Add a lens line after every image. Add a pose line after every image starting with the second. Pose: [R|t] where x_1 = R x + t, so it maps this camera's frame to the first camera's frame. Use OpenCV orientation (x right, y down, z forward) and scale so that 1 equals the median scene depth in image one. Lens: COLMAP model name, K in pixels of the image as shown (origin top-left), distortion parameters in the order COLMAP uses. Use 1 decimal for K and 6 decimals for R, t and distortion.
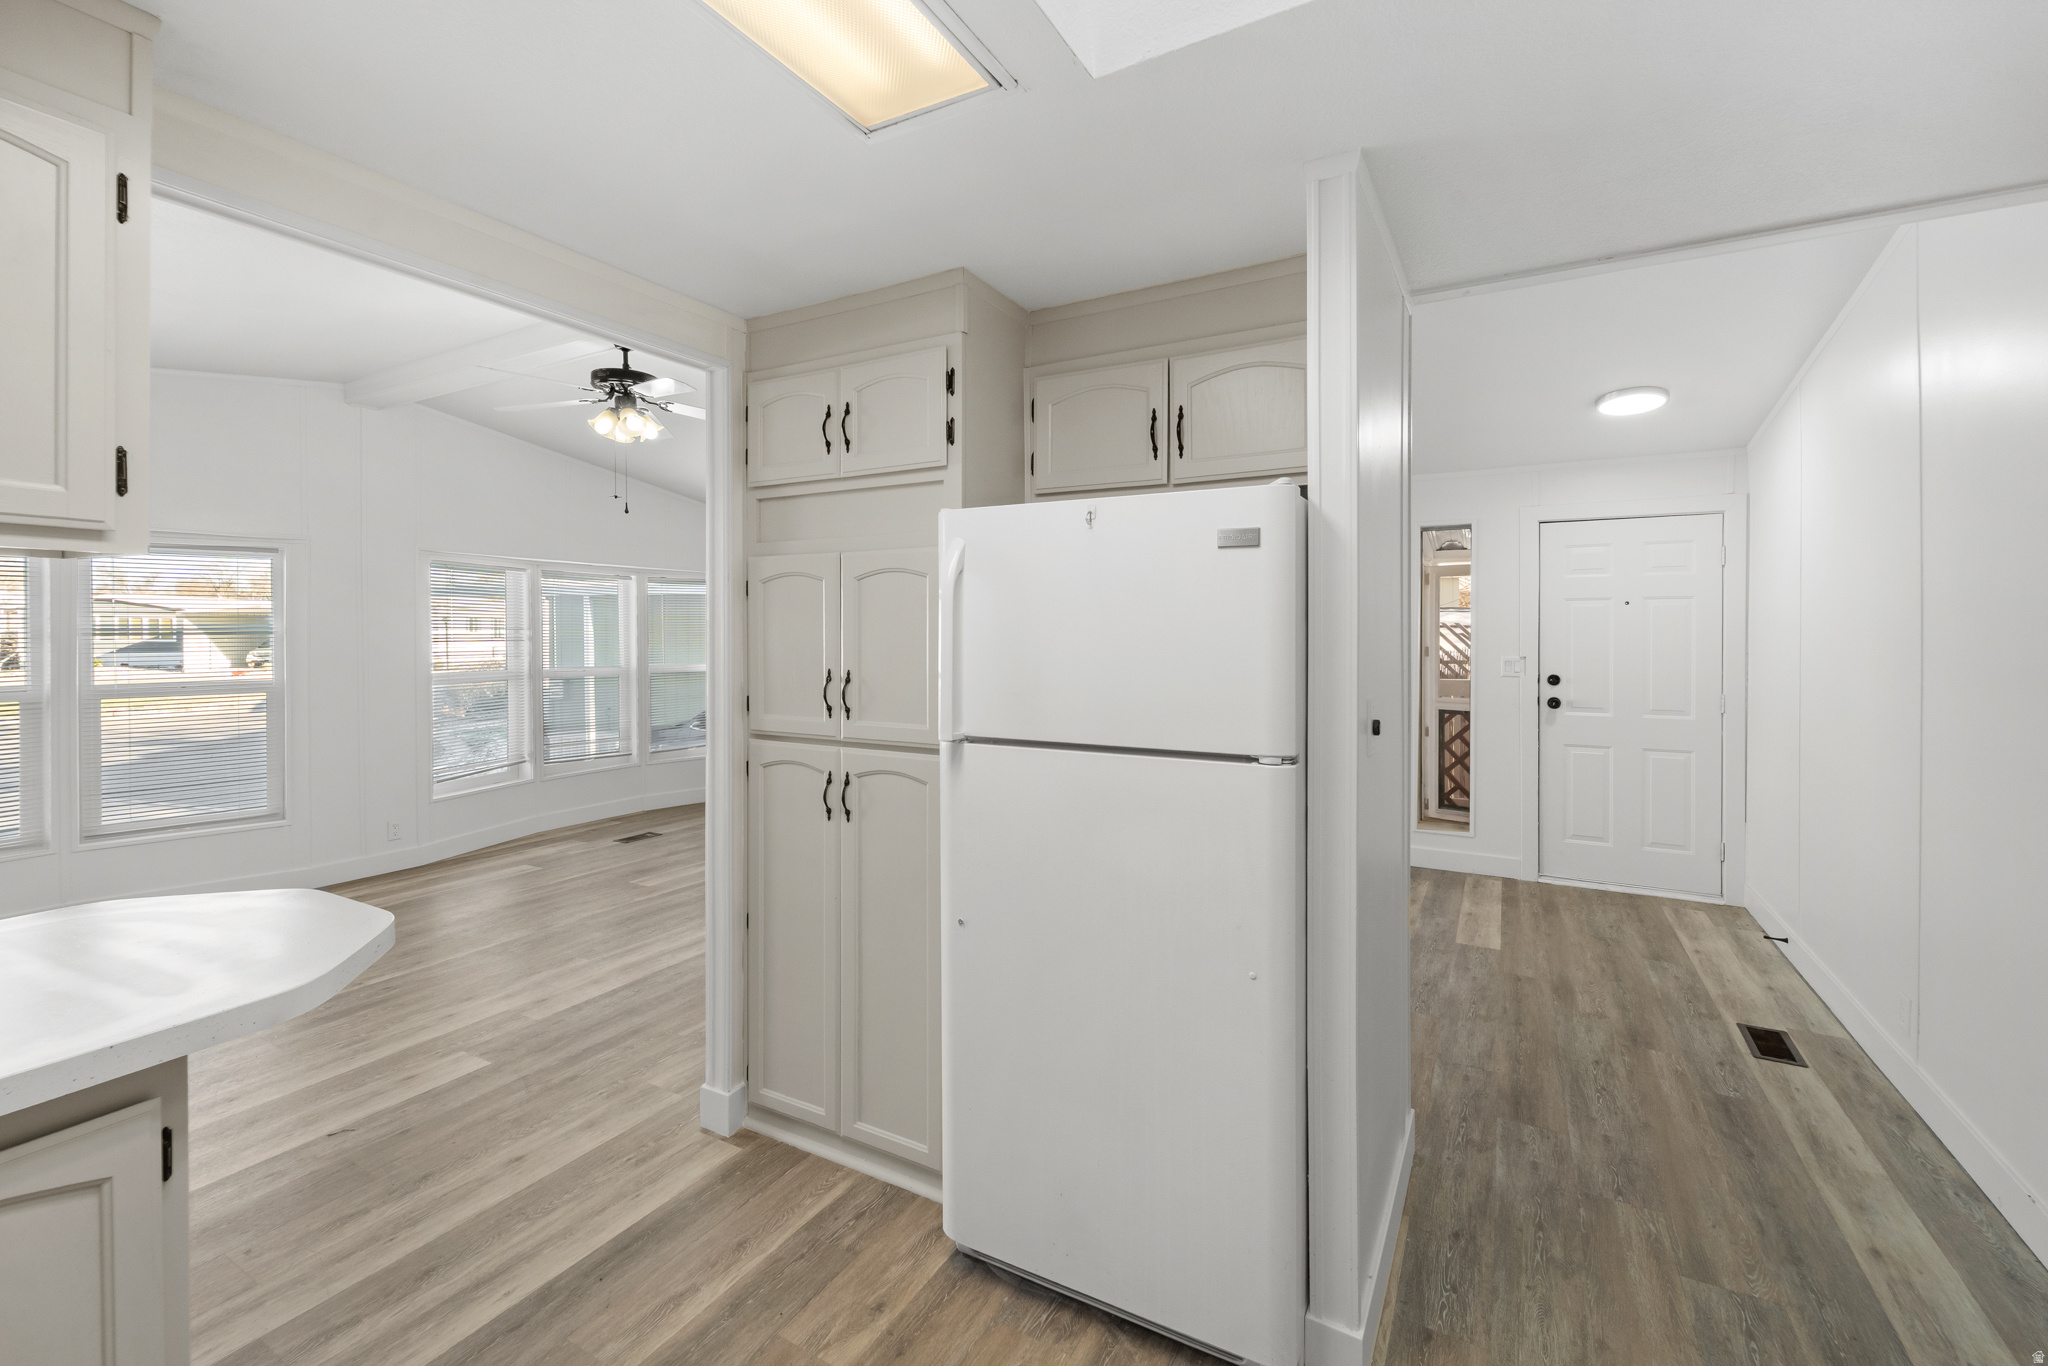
lens RADIAL K [[856.5, 0, 1024.4], [0, 856.5, 642.9], [0, 0, 1]] dist [0.001643, -0.001078]
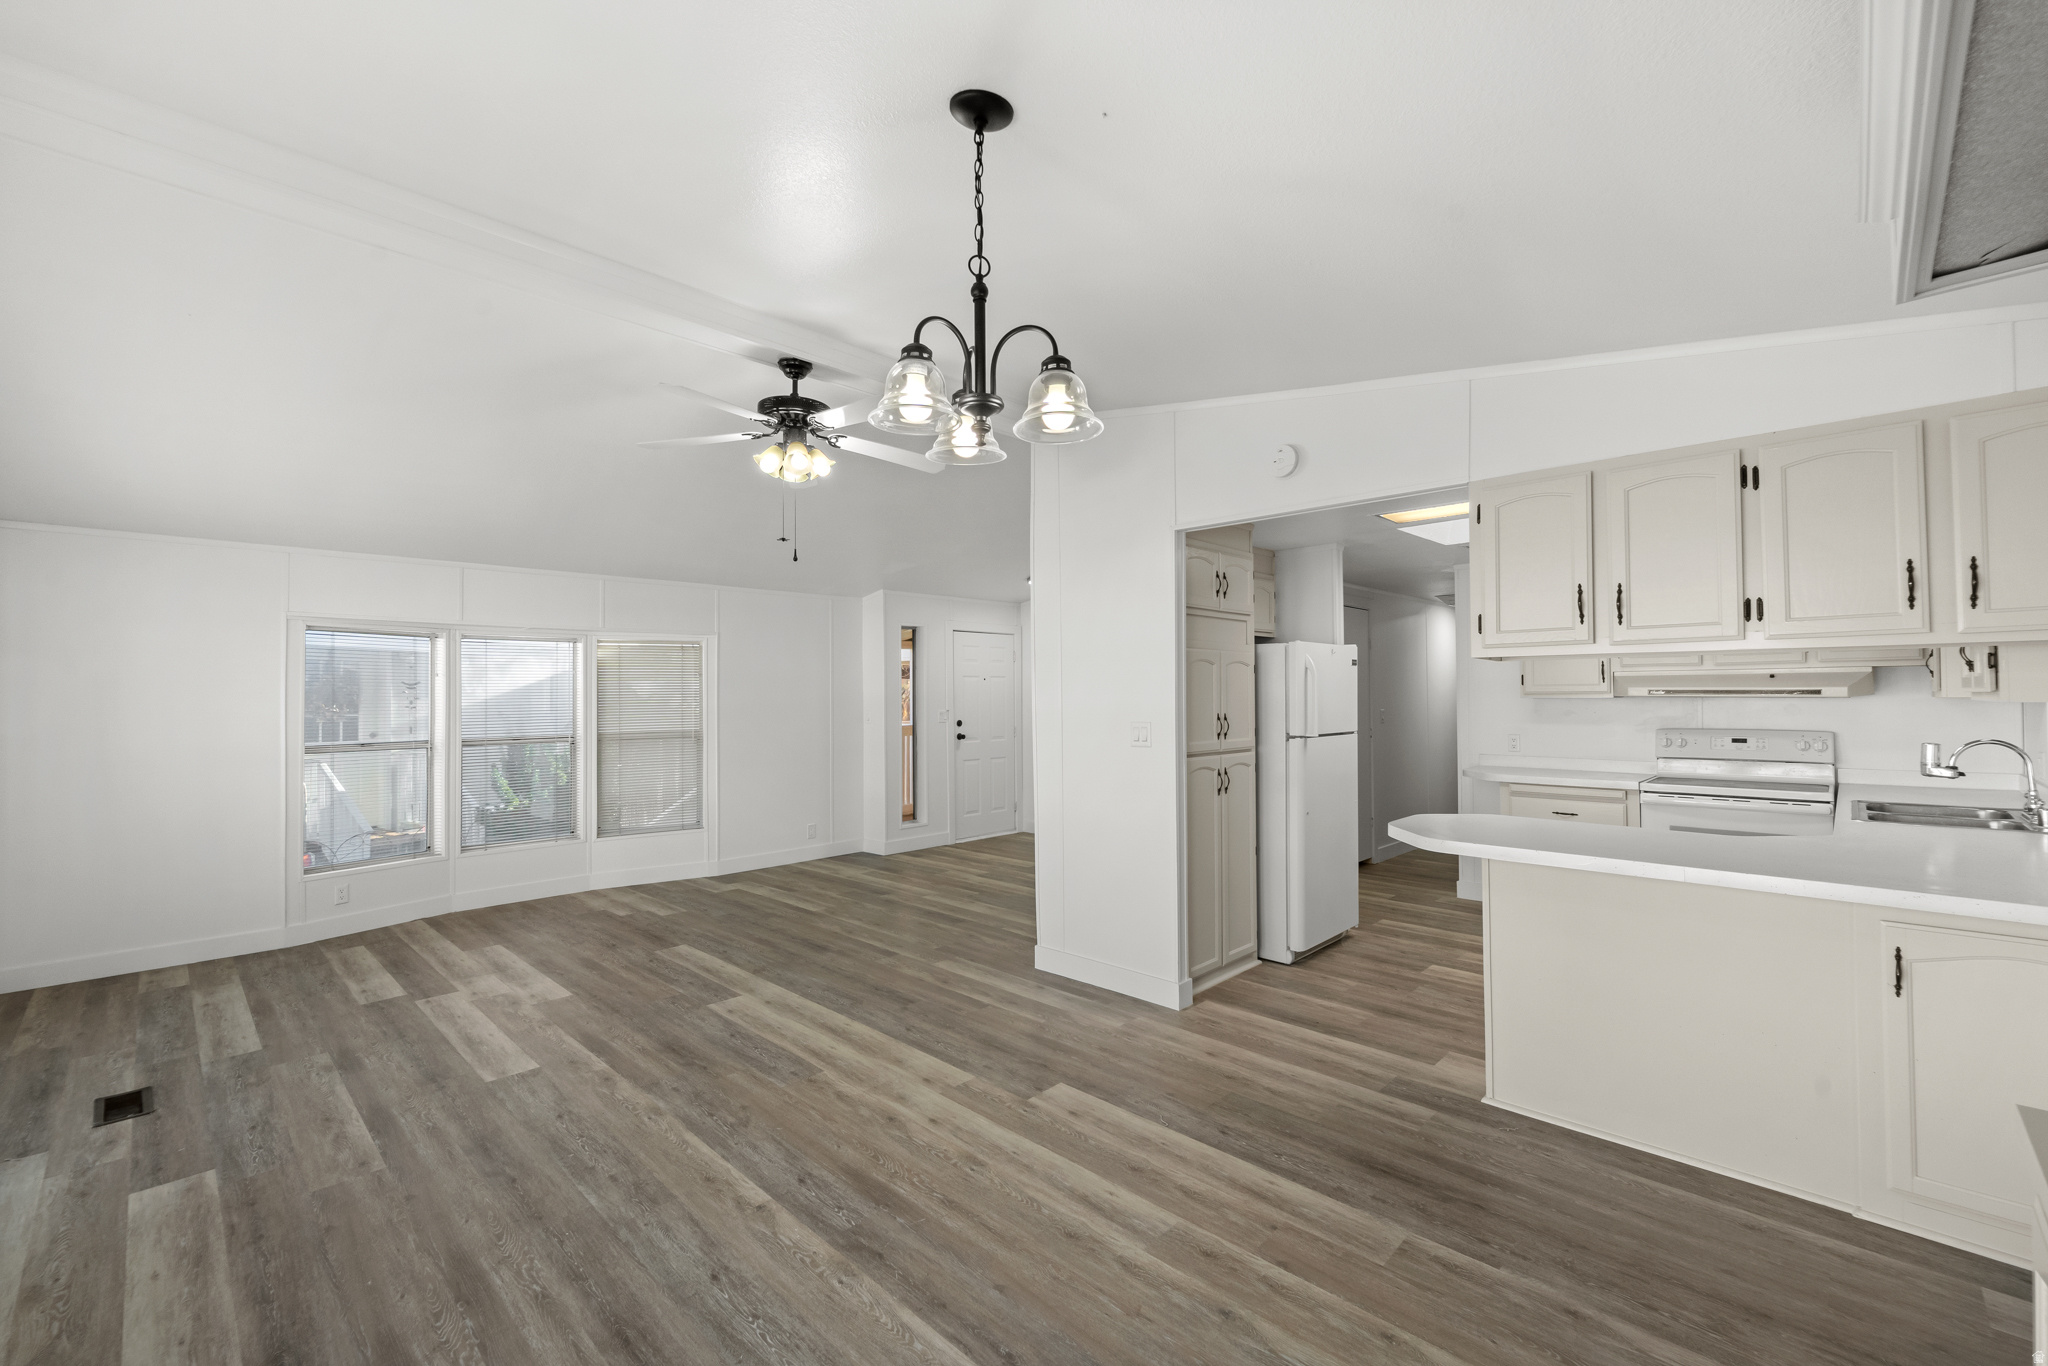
lens RADIAL K [[856.5, 0, 1020.2], [0, 856.5, 680.6], [0, 0, 1]] dist [0.001643, -0.001078]
pose [[0.256876, 0.016005, 0.966312, -1.687273], [0.017711, 0.999617, -0.021265, -0.005719], [-0.966282, 0.022577, 0.256494, 0.745597]]
